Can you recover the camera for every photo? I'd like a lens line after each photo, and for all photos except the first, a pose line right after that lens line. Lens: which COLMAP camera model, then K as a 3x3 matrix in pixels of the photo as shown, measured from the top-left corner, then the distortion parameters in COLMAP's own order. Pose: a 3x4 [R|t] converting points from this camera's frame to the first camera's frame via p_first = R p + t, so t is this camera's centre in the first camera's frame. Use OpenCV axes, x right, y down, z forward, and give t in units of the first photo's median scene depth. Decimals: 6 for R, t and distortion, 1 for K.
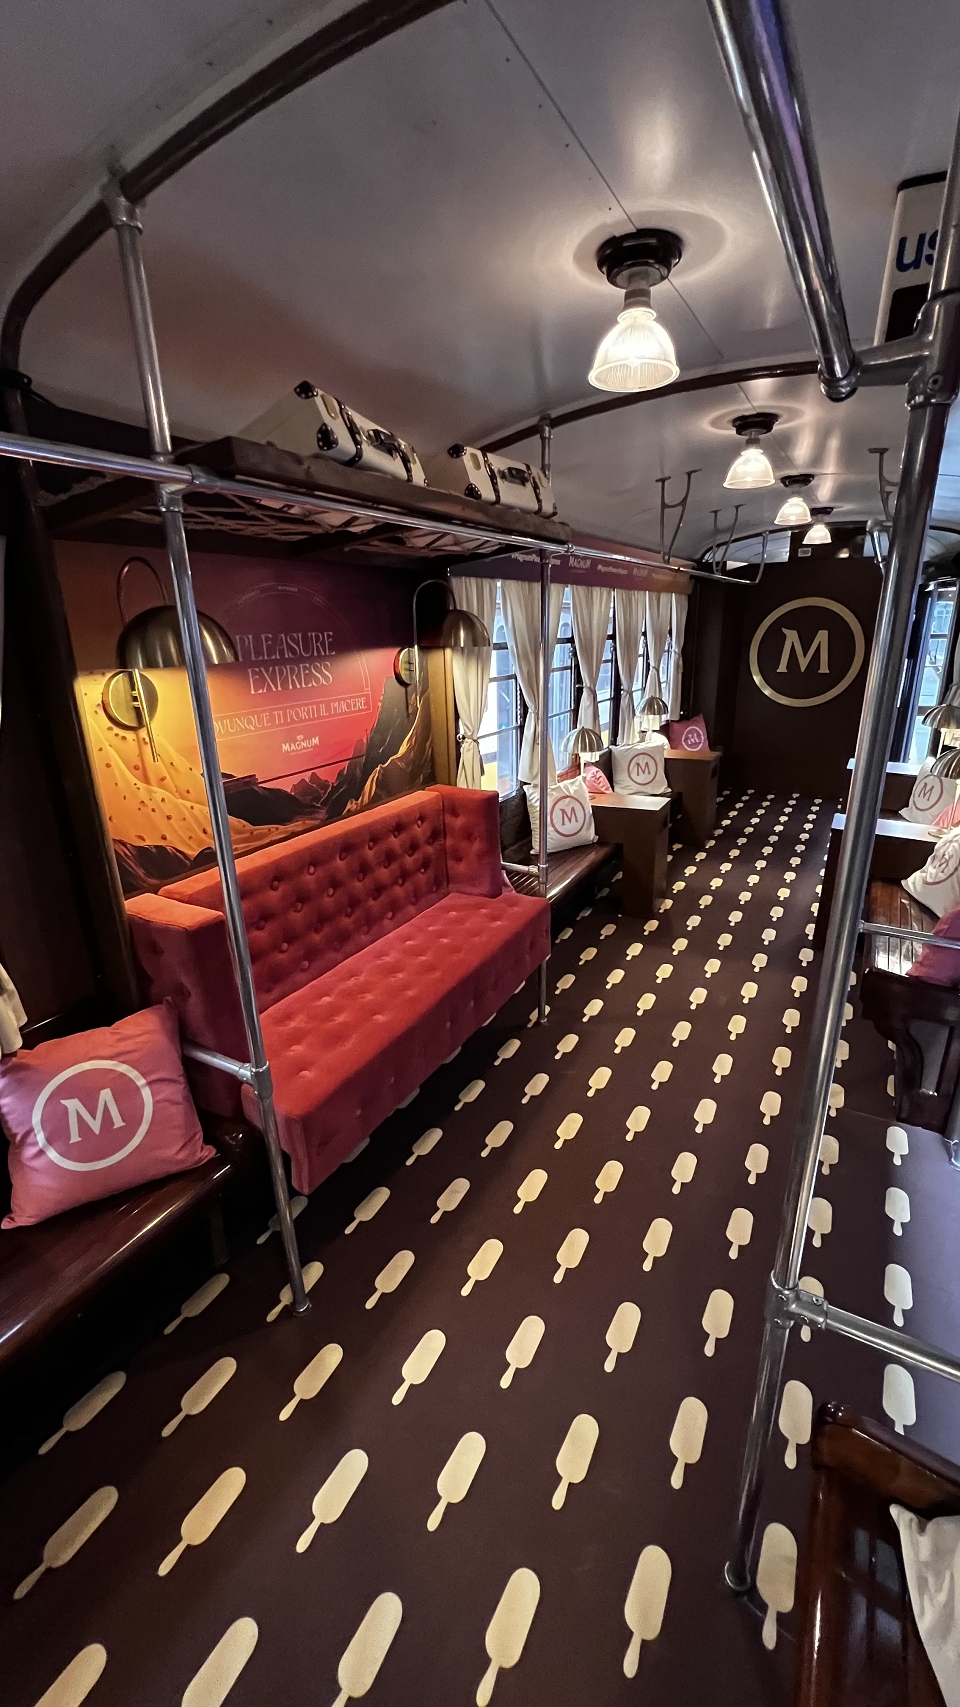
lens RADIAL K [[679.8, 0, 487.8], [0, 679.8, 854.8], [0, 0, 1]] dist [-0.000060, -0.000124]
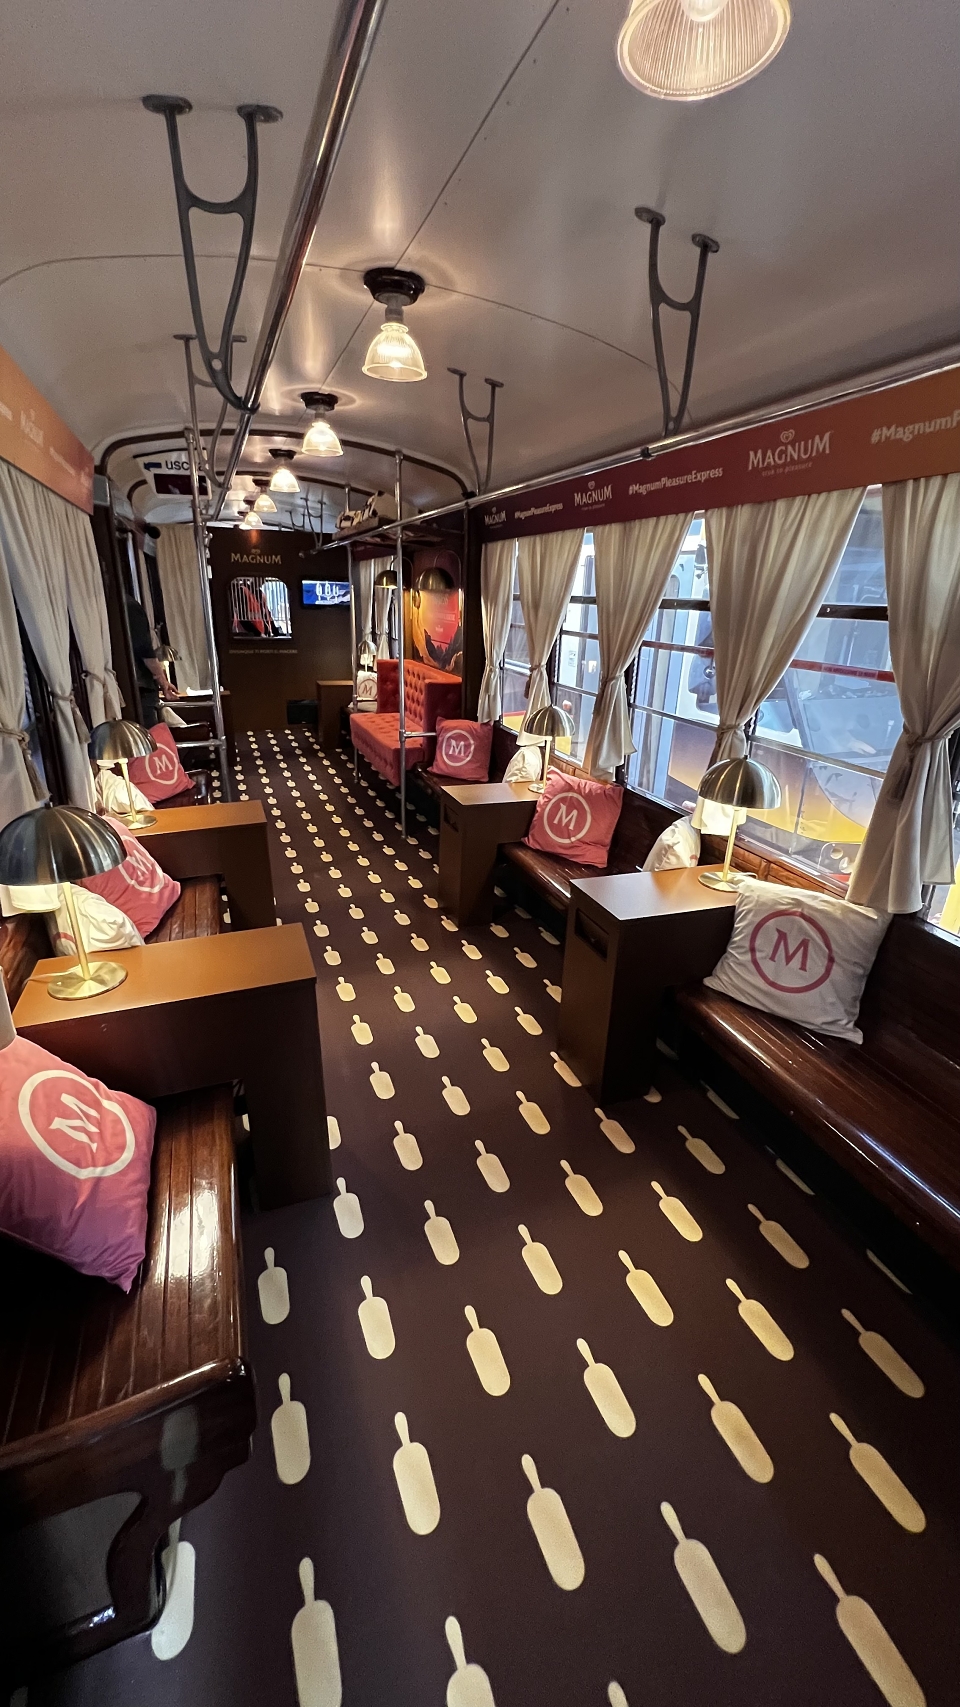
lens RADIAL K [[679.8, 0, 484.9], [0, 679.8, 847.9], [0, 0, 1]] dist [-0.000060, -0.000124]
pose [[-0.629385, 0.337011, -0.700213, 1.289545], [-0.194909, 0.803802, 0.562062, -0.790703], [0.752254, 0.490231, -0.440214, 2.211412]]
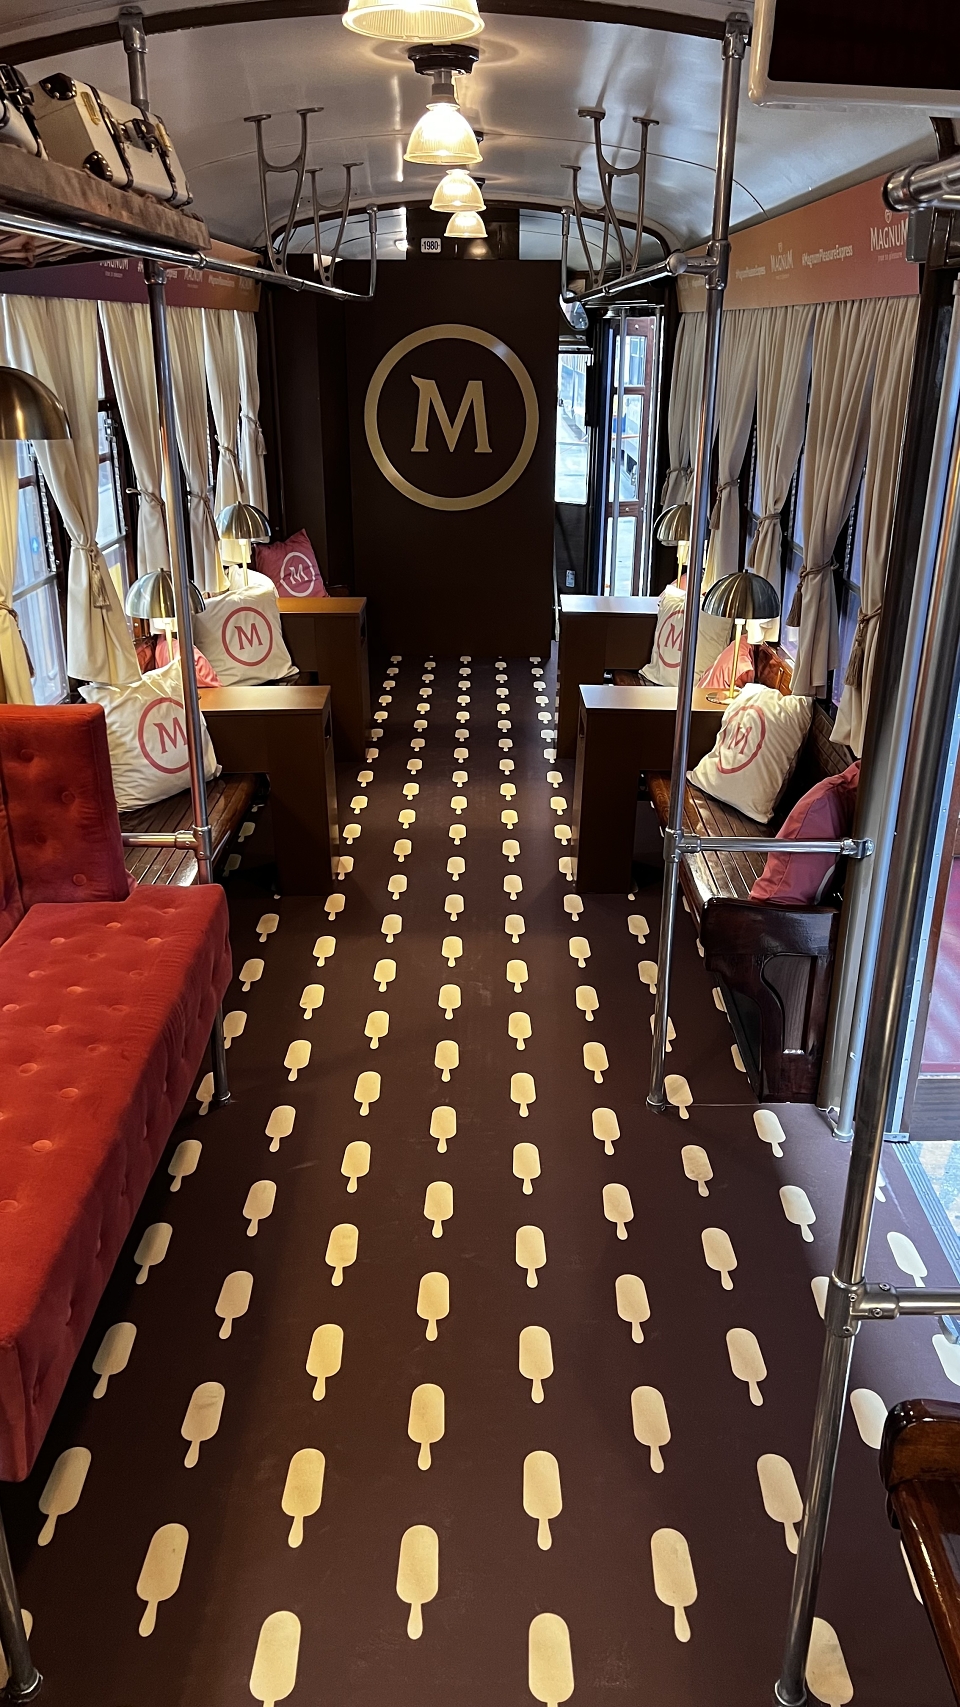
lens RADIAL K [[1266.6, 0, 482.5], [0, 1266.6, 864.4], [0, 0, 1]] dist [0.056426, -0.034745]
pose [[0.874721, -0.162987, 0.456397, -0.179782], [0.135088, 0.986425, 0.093362, -0.018977], [-0.465418, -0.020012, 0.884865, -0.043258]]
